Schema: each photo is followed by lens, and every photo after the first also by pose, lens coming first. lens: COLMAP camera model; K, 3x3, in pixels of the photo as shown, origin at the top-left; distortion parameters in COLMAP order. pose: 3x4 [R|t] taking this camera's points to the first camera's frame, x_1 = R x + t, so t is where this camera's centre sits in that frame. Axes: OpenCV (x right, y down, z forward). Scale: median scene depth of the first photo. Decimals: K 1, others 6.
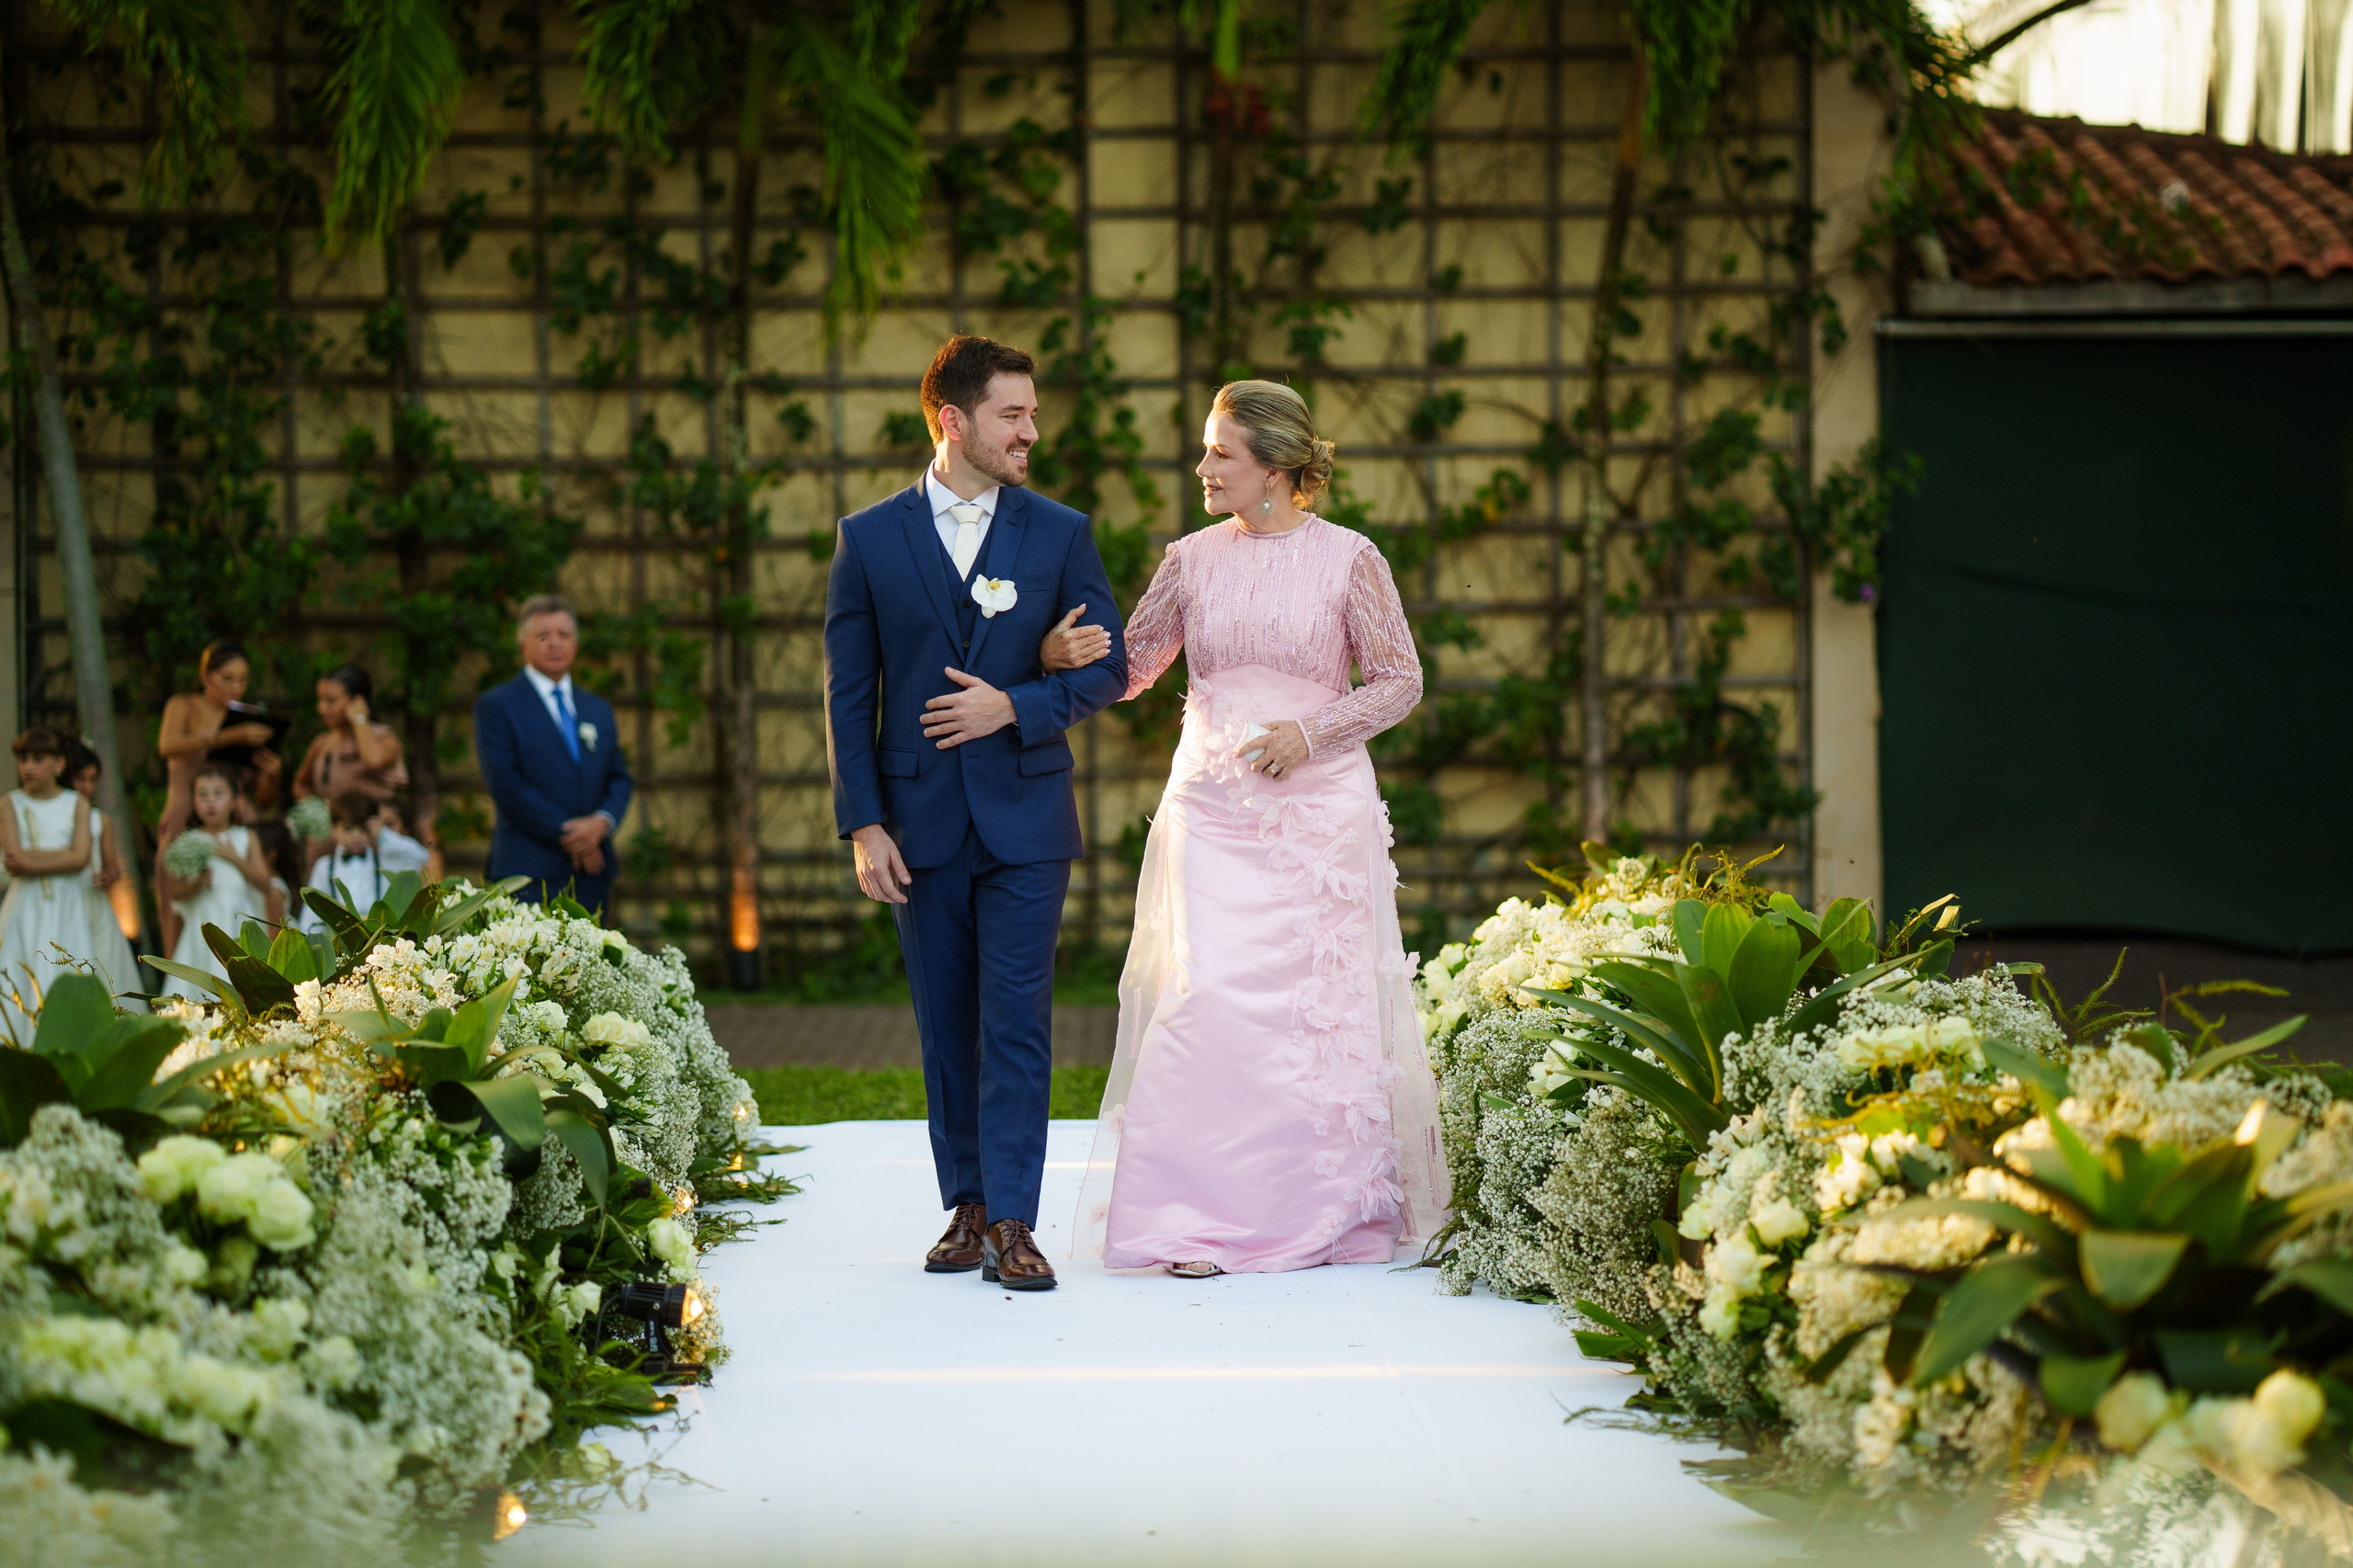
lens RADIAL K [[5630.8, 0, 1165.6], [0, 5630.8, 726.5], [0, 0, 1]] dist [0.578791, -0.620949]
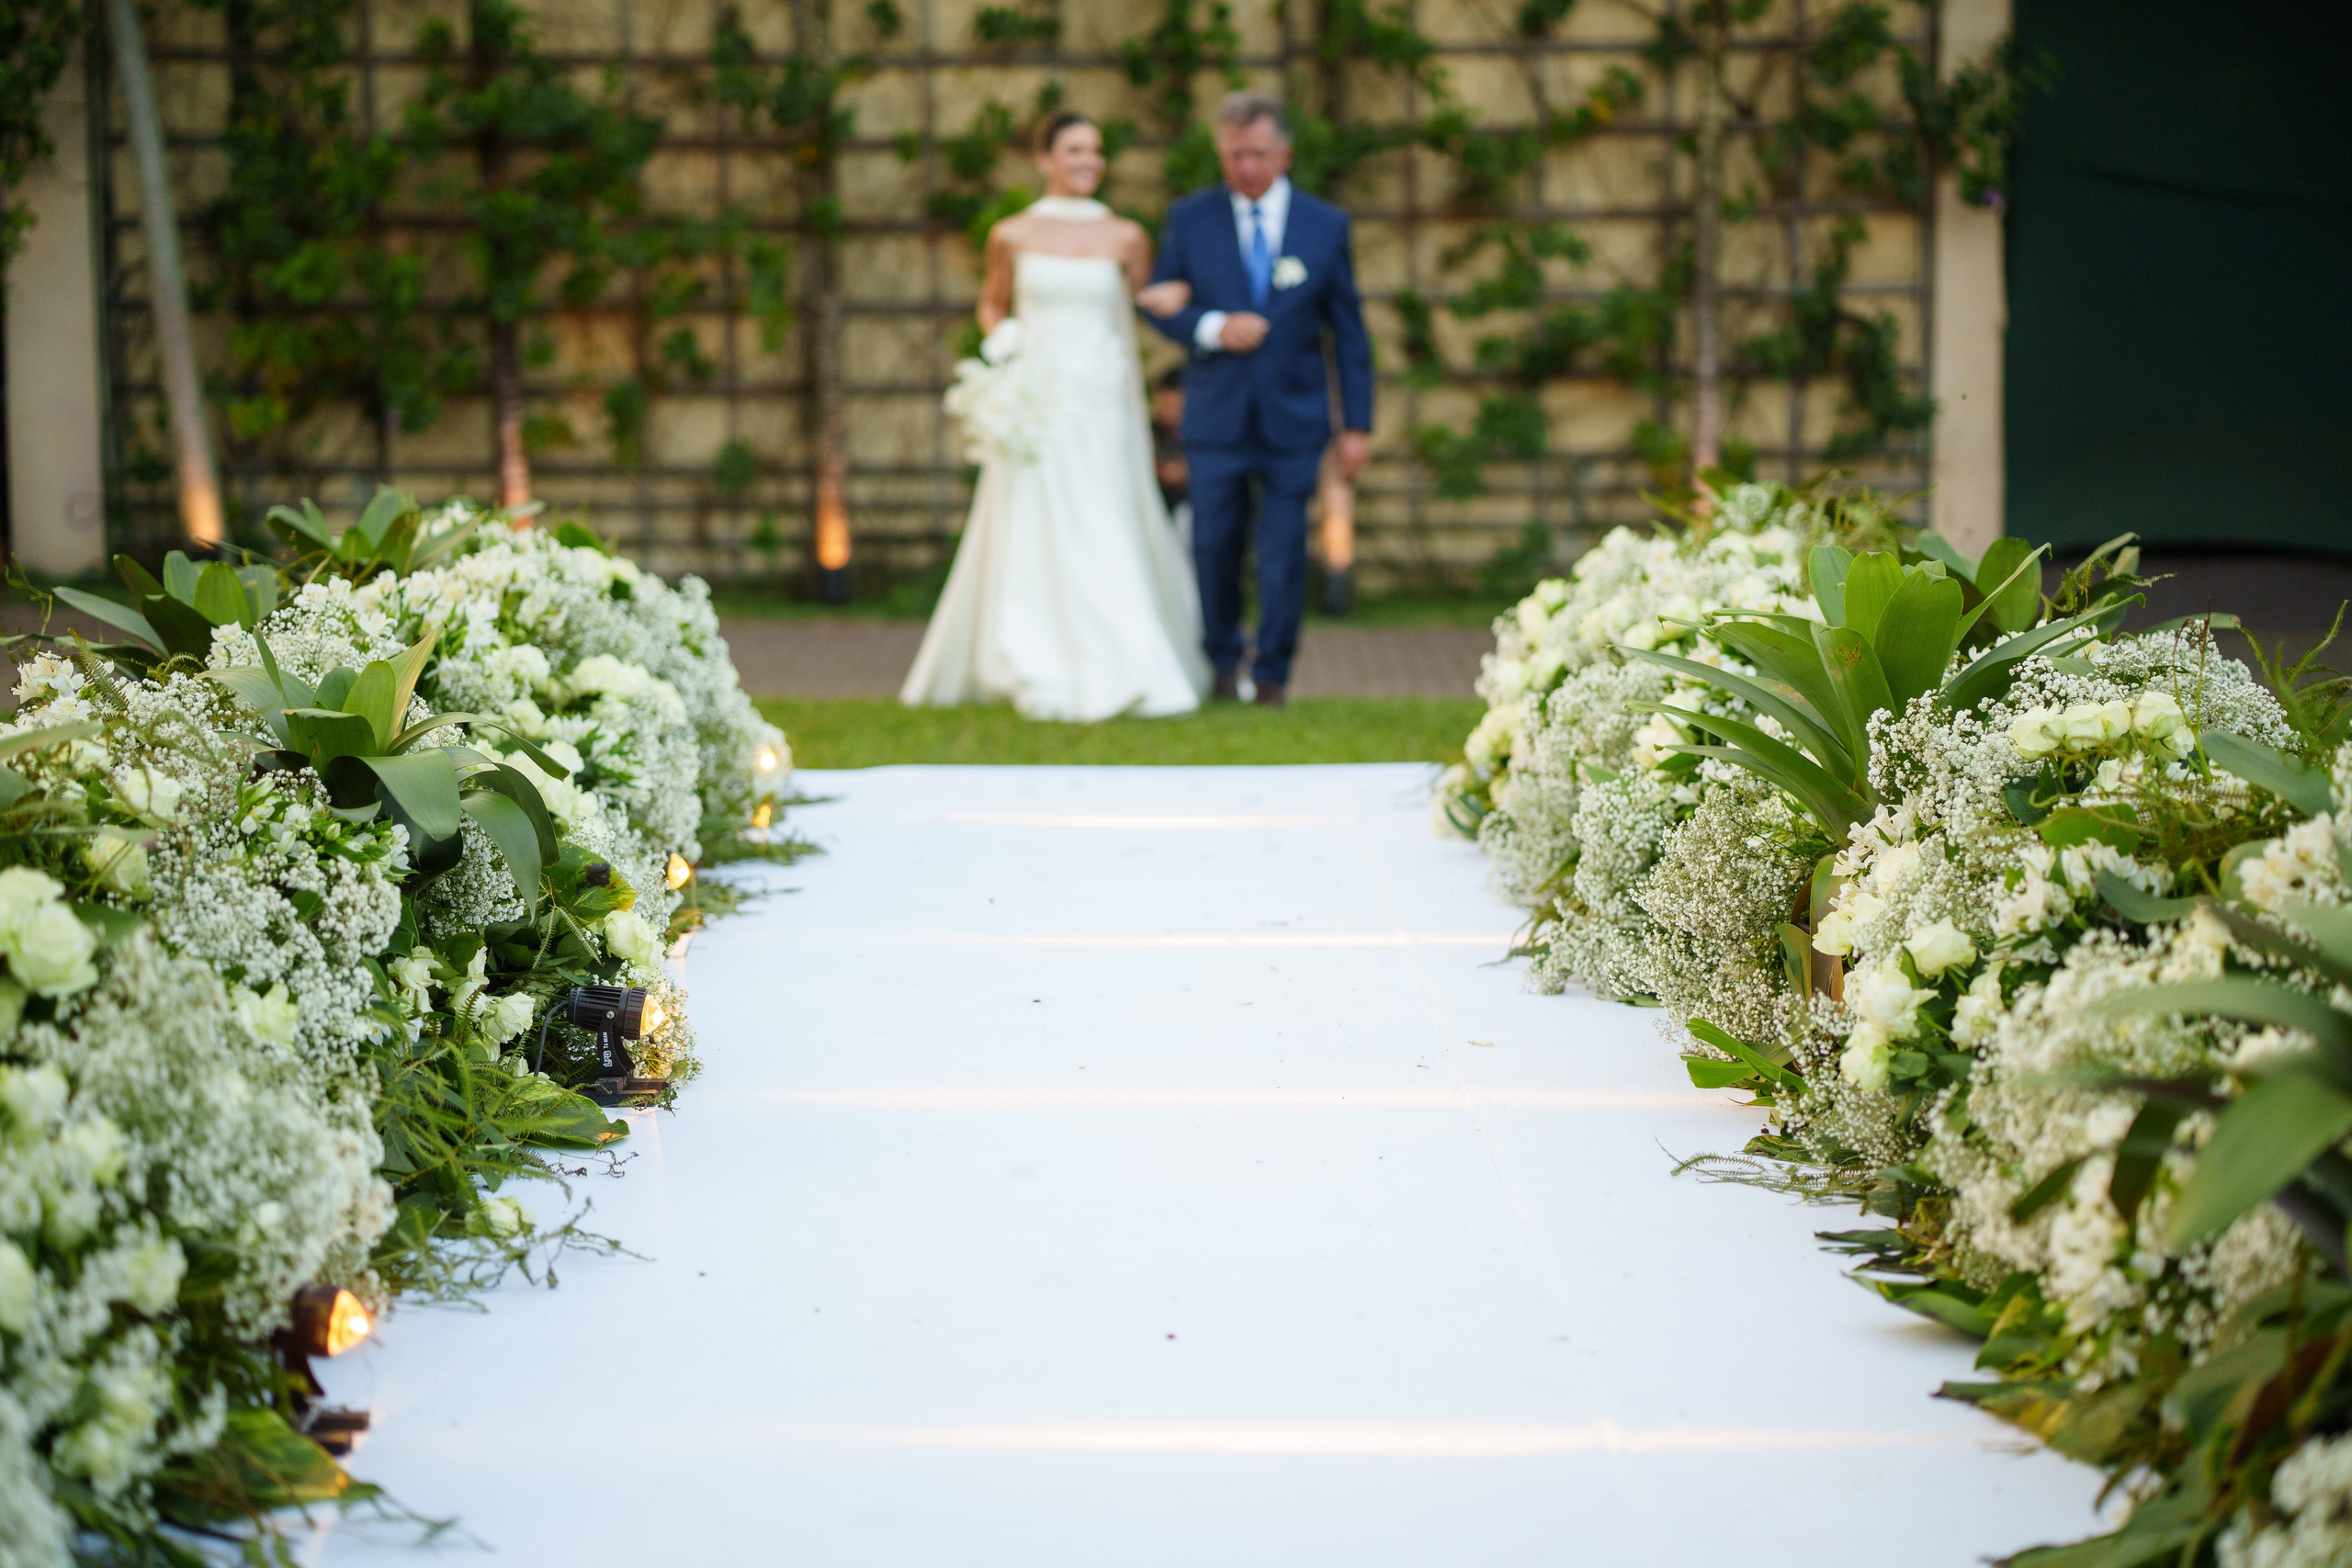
lens RADIAL K [[5628.0, 0, 1165.1], [0, 5628.0, 726.5], [0, 0, 1]] dist [0.578791, -0.620949]
pose [[0.999813, 0.005459, -0.018551, 0.009231], [-0.004167, 0.997610, 0.068977, -0.000540], [0.018883, -0.068887, 0.997446, 0.149231]]
